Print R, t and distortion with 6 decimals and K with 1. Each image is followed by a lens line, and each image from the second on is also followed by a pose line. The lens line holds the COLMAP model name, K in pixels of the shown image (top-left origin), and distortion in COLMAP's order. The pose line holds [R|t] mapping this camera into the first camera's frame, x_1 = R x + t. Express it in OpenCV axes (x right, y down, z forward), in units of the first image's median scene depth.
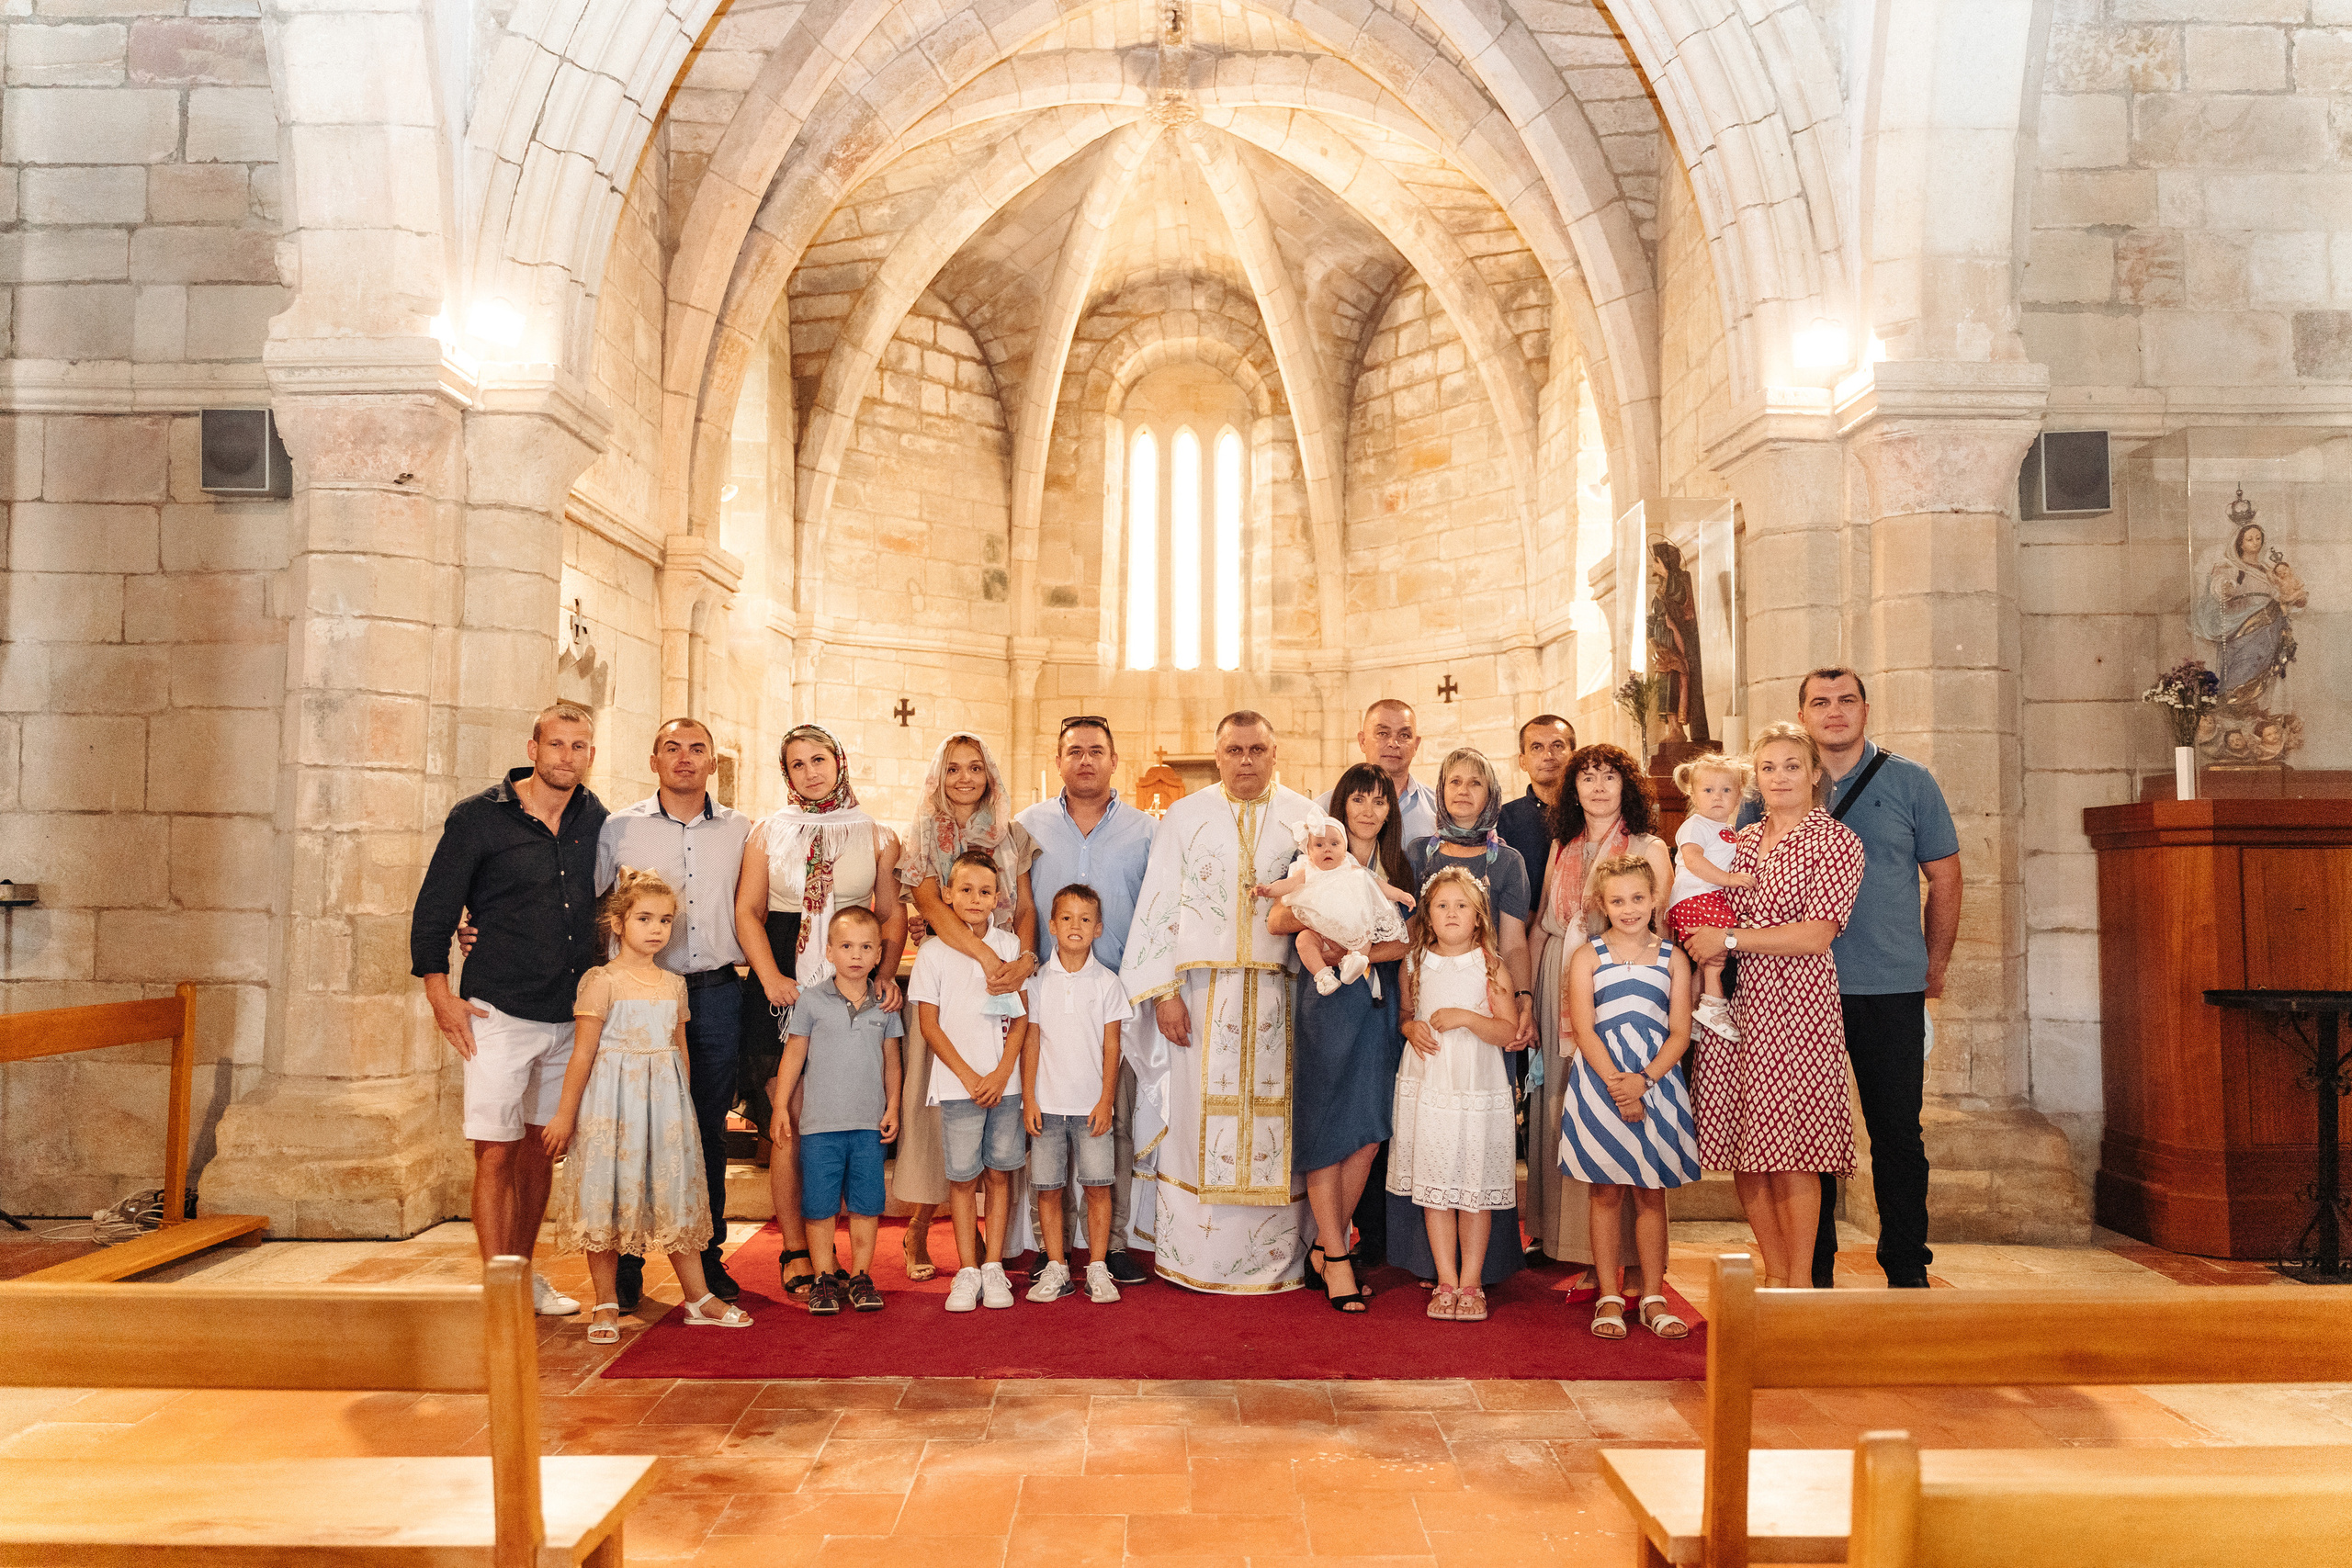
lens RADIAL K [[1910.6, 0, 1176.0], [0, 1910.6, 784.0], [0, 0, 1]] dist [0.012436, -0.006681]
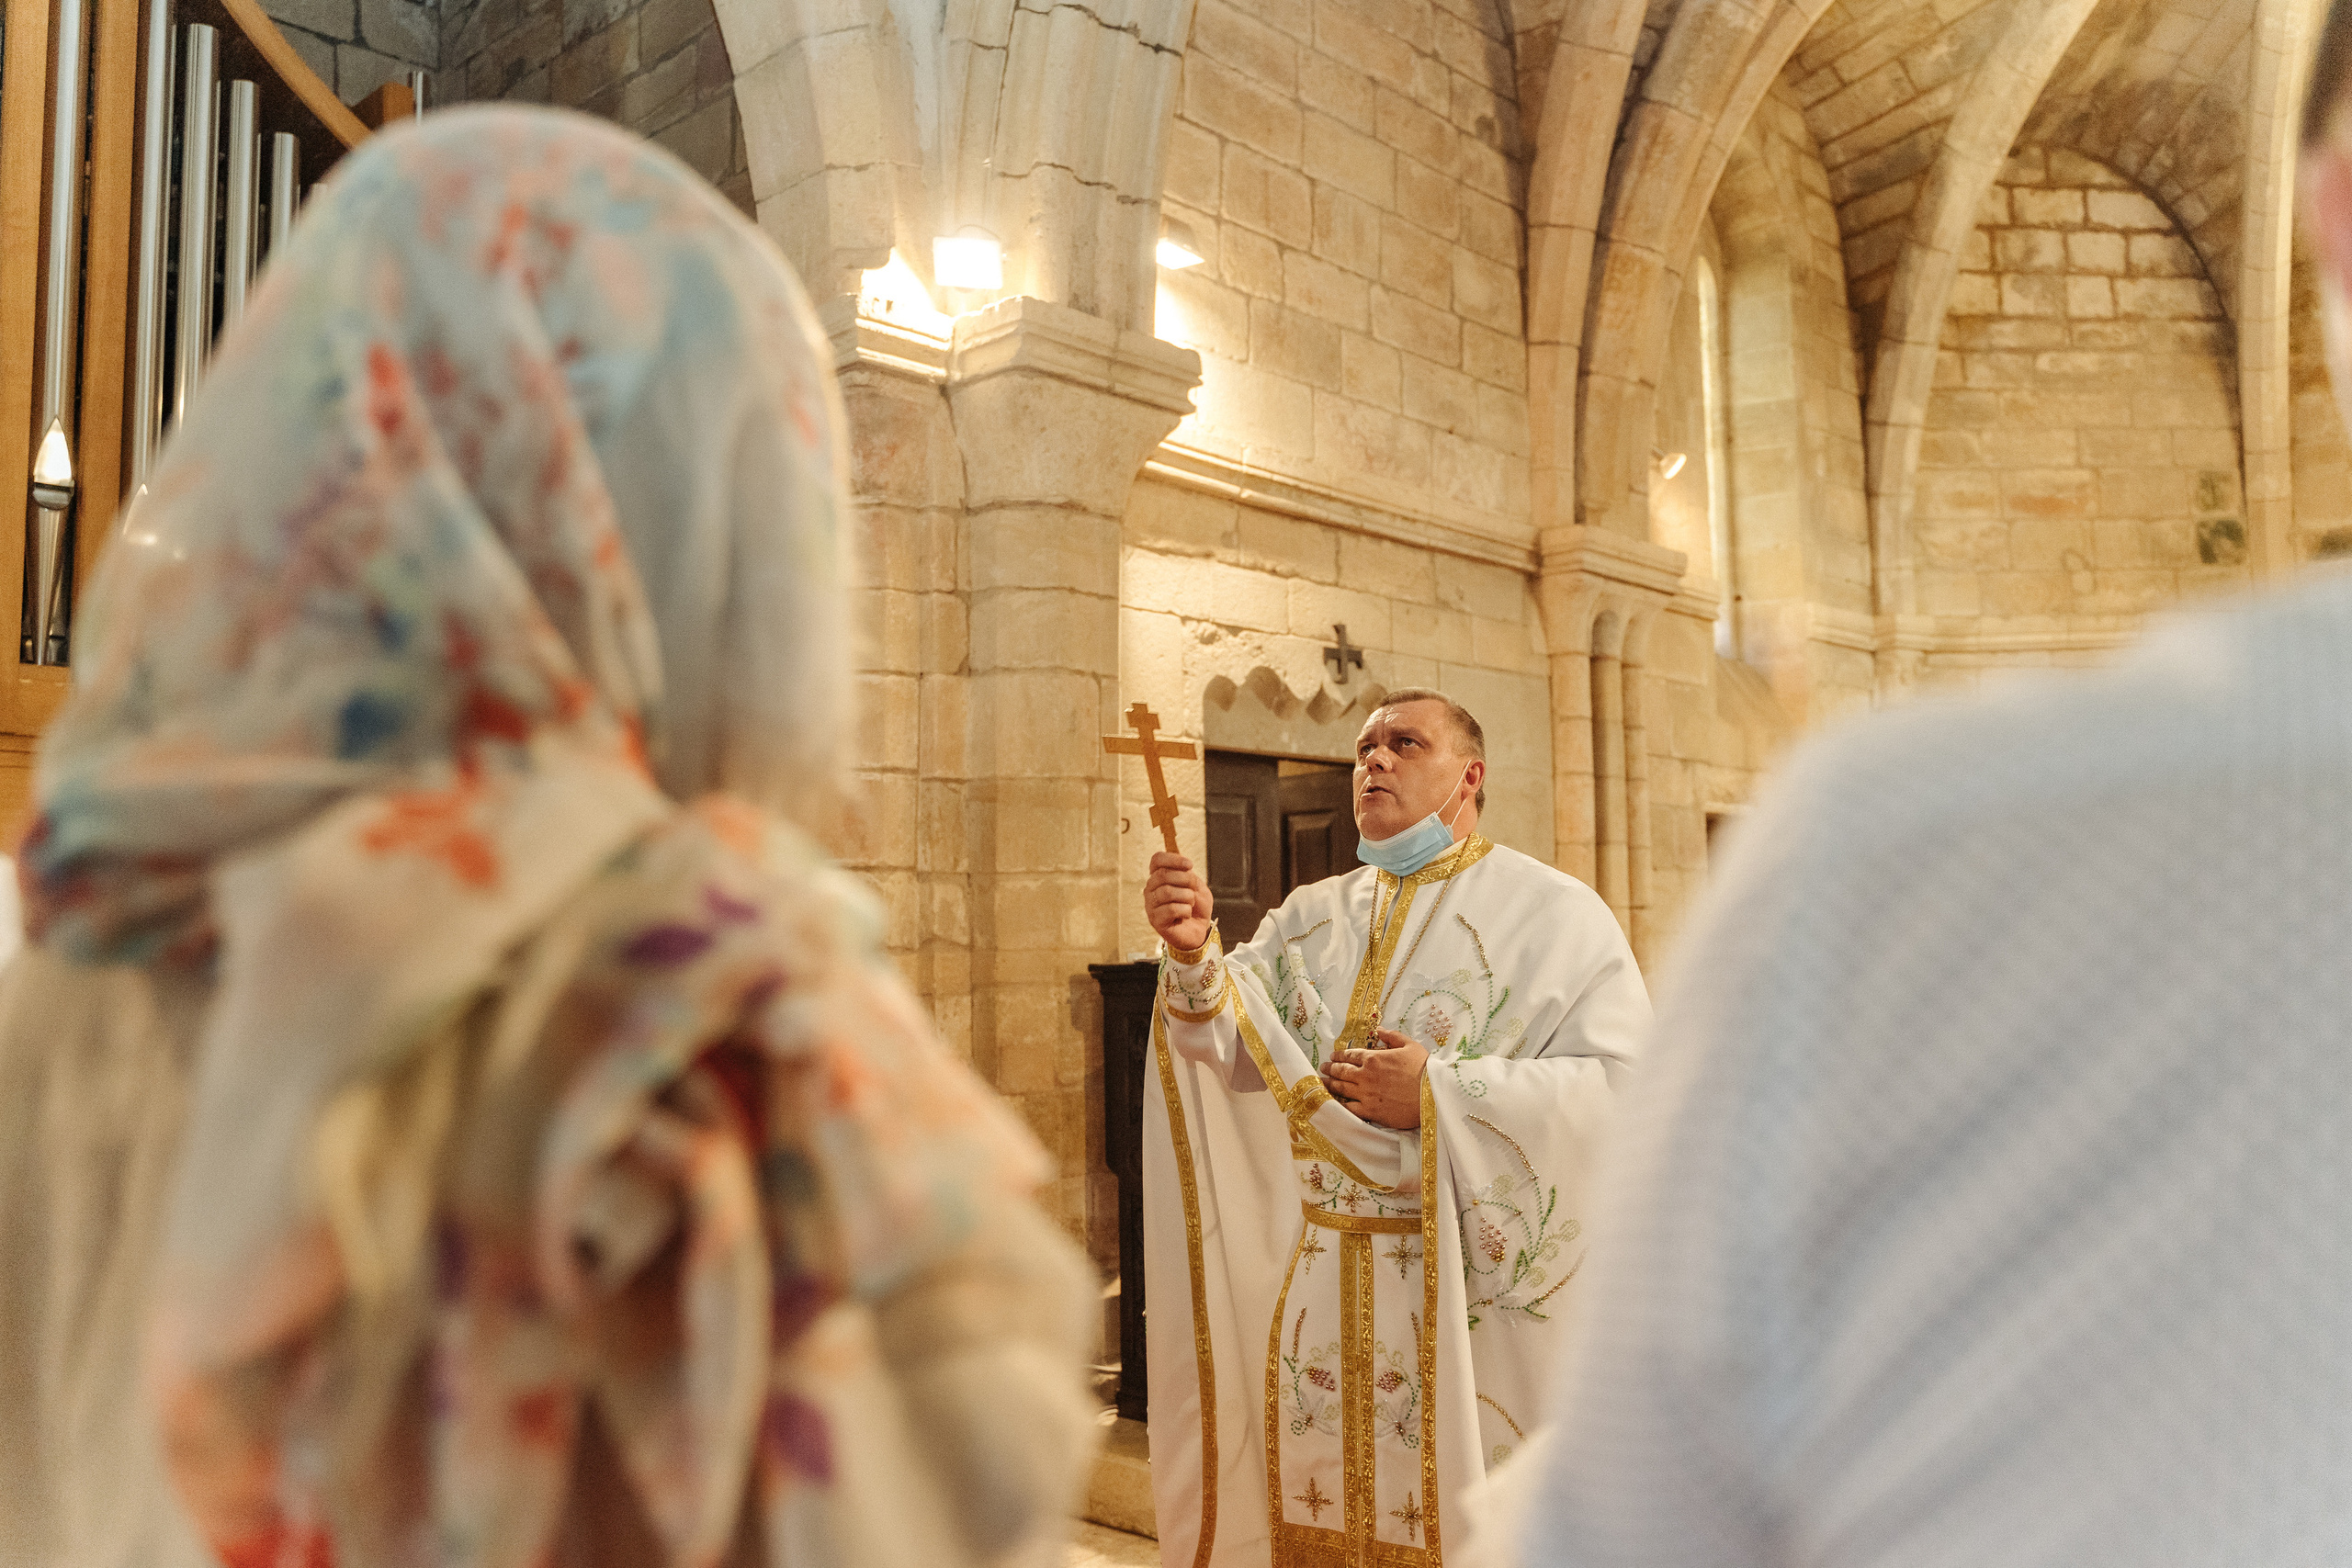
lens RADIAL K [[1910.6, 0, 1176.0], [0, 1910.6, 784.0], [0, 0, 1]] dist [0.012436, -0.006681]
pose [[0.738277, -0.074602, -0.670360, 0.096260], [0.050205, 0.997186, -0.055682, 0.003779], [0.672627, 0.007453, 0.739944, 0.259078]]
